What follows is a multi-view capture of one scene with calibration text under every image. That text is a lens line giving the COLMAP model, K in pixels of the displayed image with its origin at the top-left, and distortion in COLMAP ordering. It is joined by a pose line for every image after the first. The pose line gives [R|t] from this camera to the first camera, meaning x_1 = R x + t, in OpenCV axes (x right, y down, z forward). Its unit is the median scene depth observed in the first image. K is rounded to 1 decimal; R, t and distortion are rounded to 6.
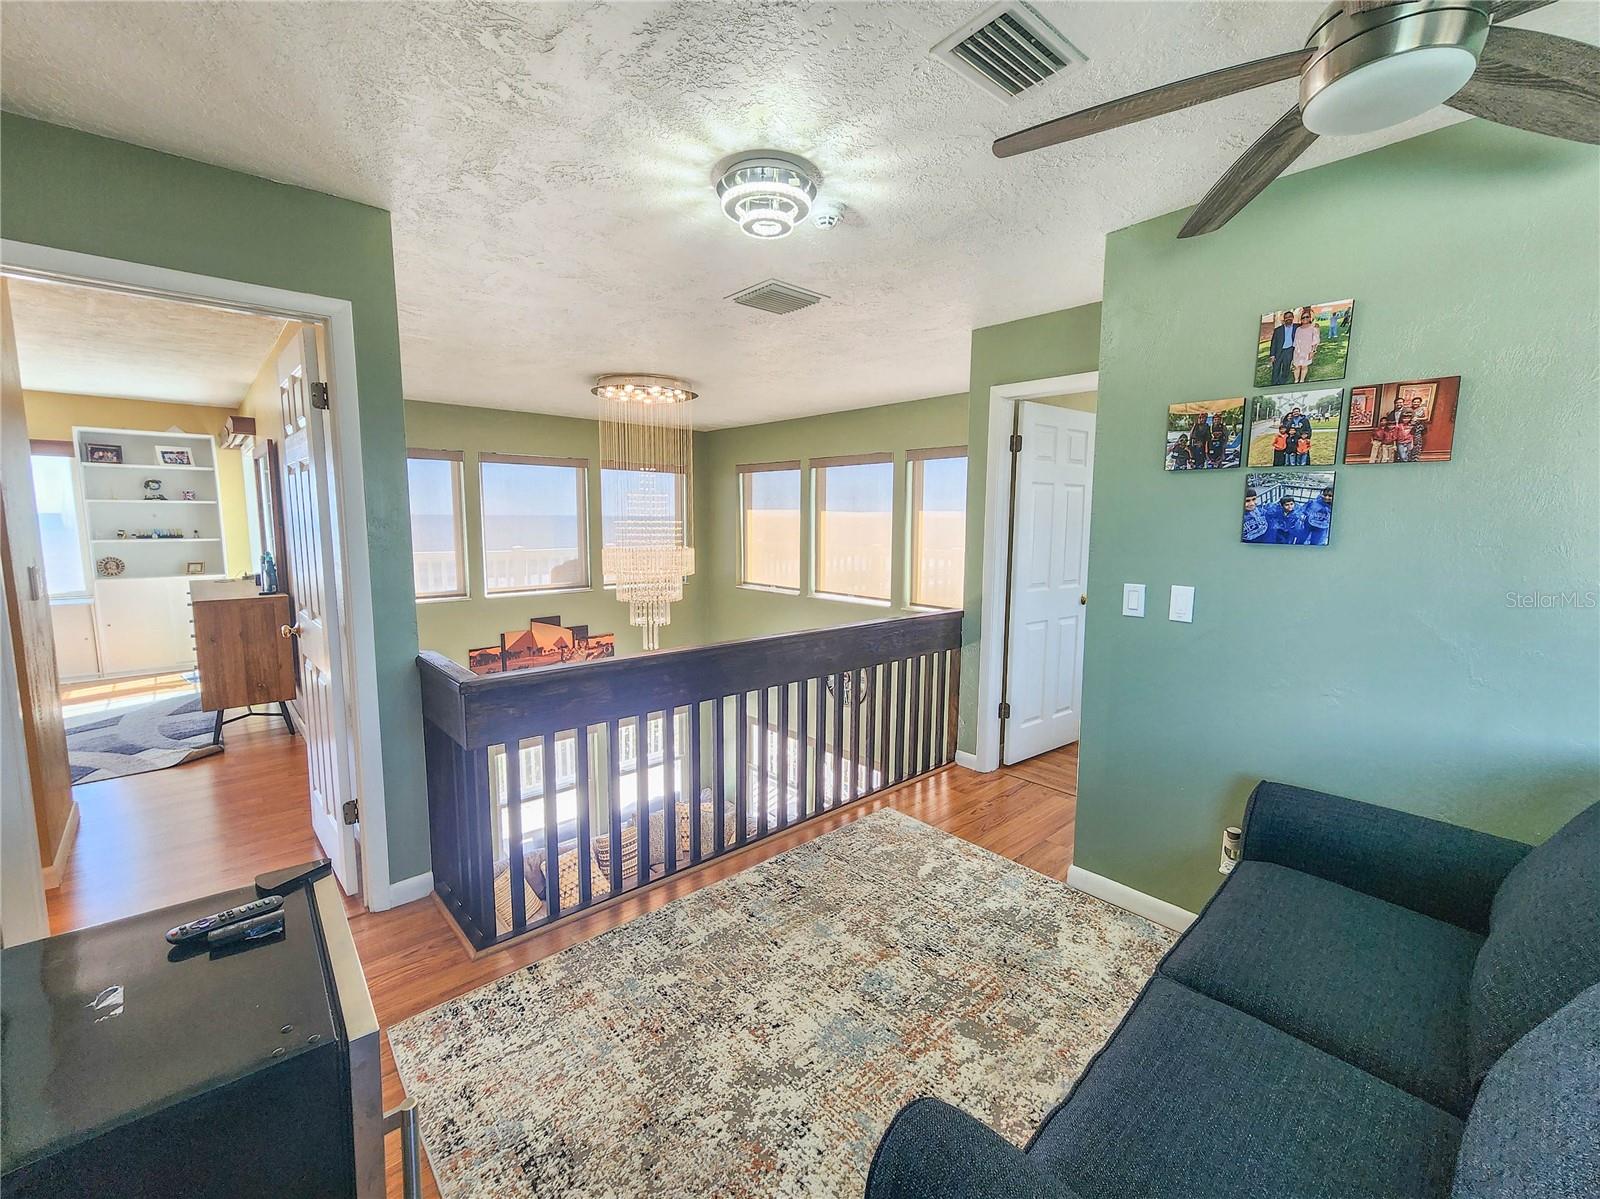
lens RADIAL K [[665.2, 0, 792.9], [0, 665.2, 594.0], [0, 0, 1]] dist [0.011987, 0.000364]
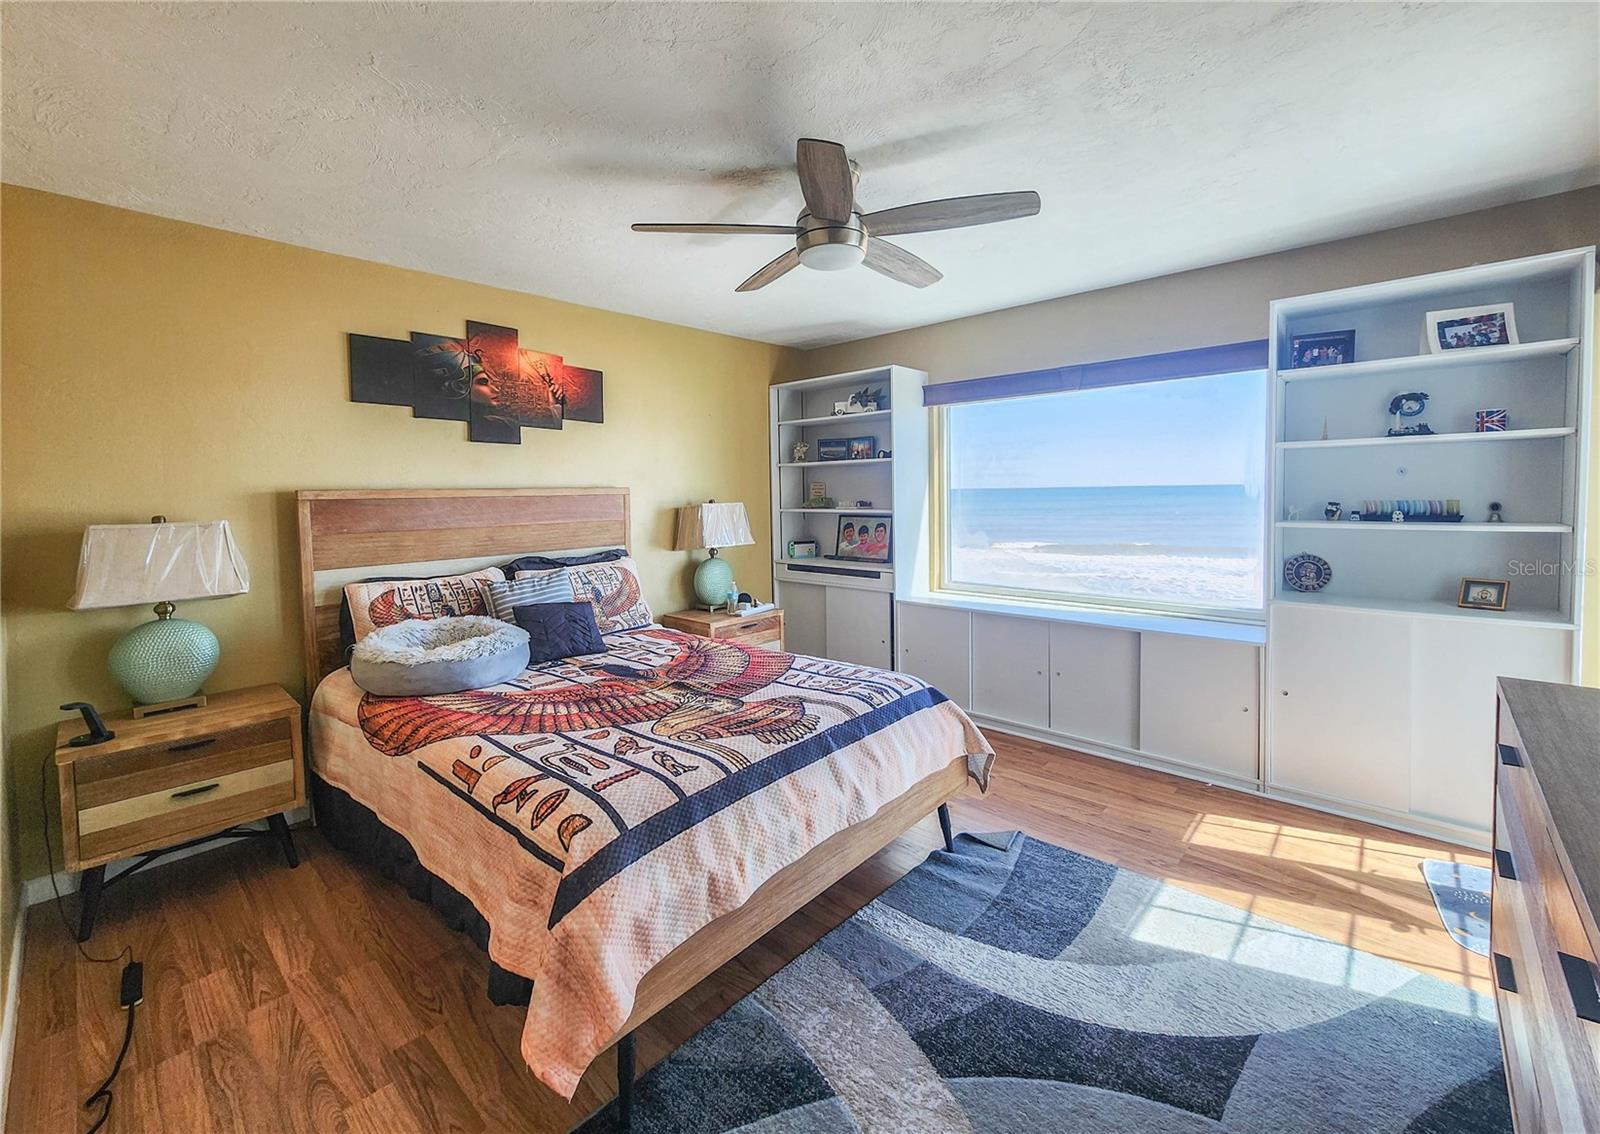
lens RADIAL K [[671.2, 0, 791.2], [0, 671.2, 522.4], [0, 0, 1]] dist [0.011573, 0.001129]
pose [[0.087706, 0.032245, -0.995624, -0.789305], [-0.101087, 0.994605, 0.023307, -0.076333], [0.991004, 0.098601, 0.090493, 0.825329]]
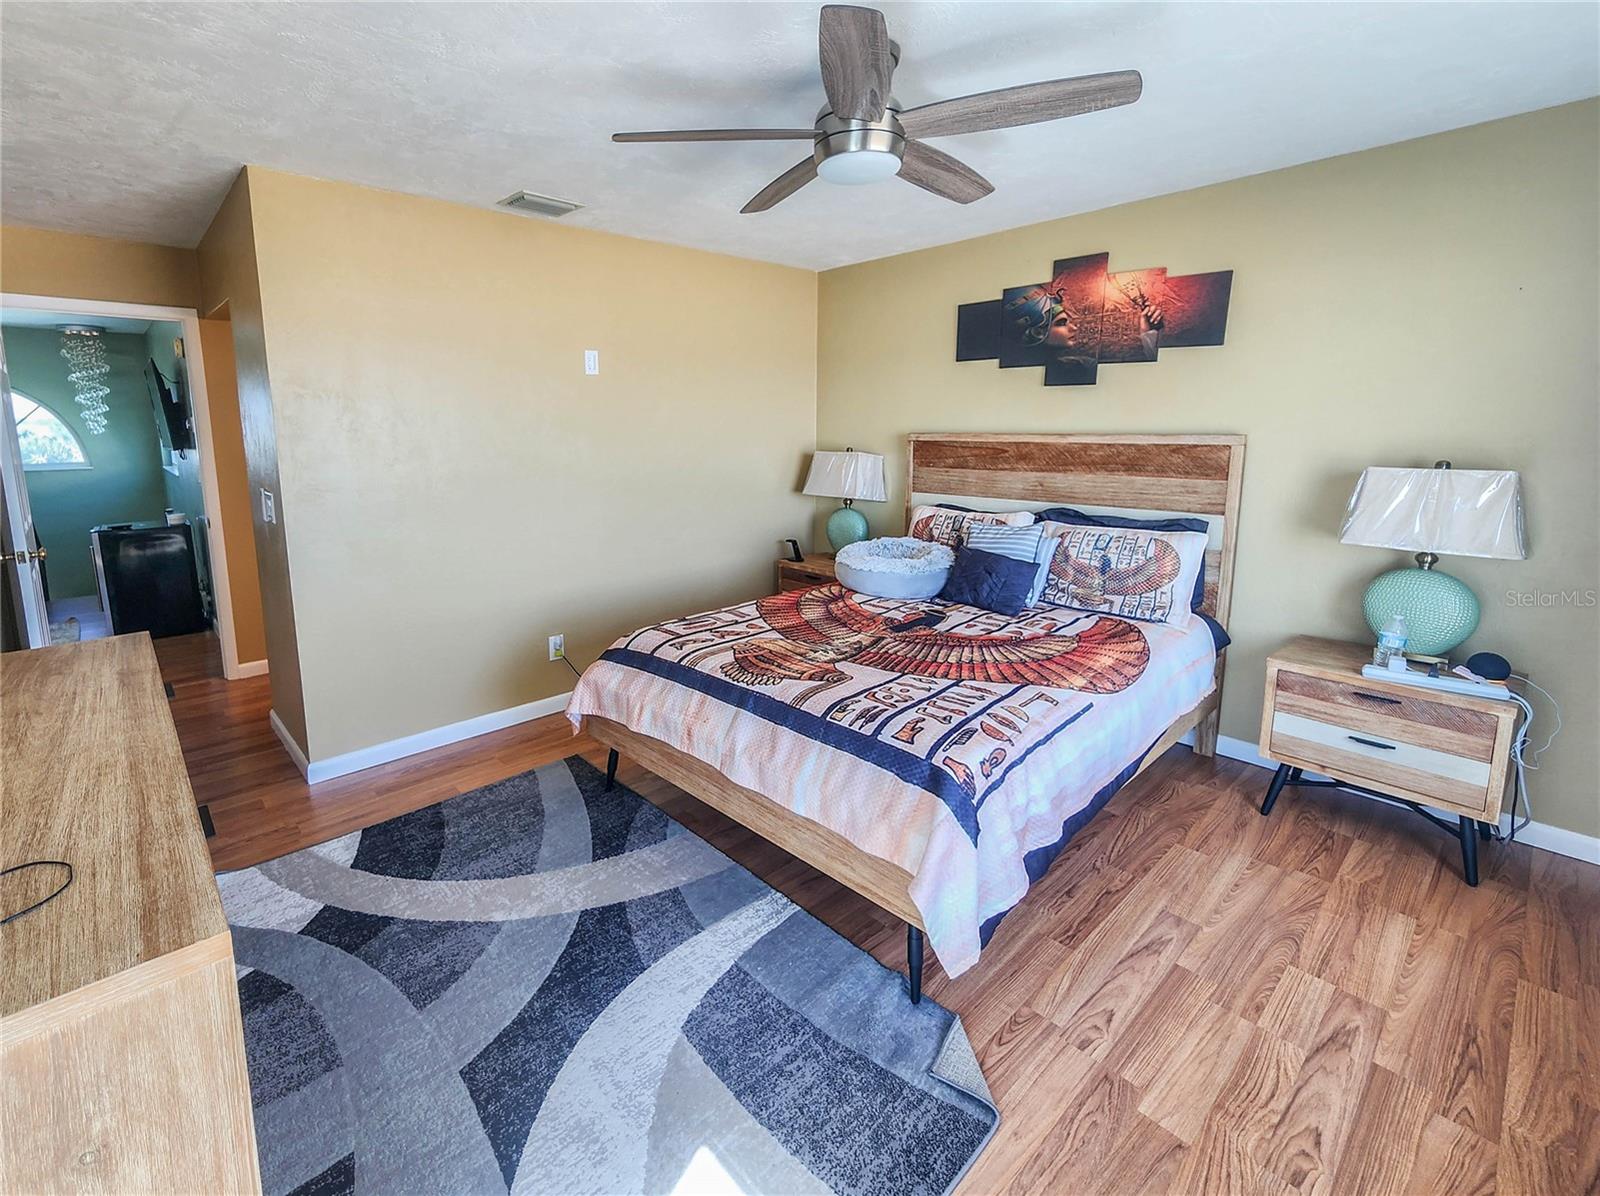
lens RADIAL K [[734.6, 0, 735.3], [0, 734.6, 548.9], [0, 0, 1]] dist [-0.000727, 0.000430]
pose [[-0.999660, -0.010086, 0.024029, -1.267593], [-0.002836, 0.958701, 0.284400, -0.175295], [-0.025906, 0.284235, -0.958404, 1.407314]]
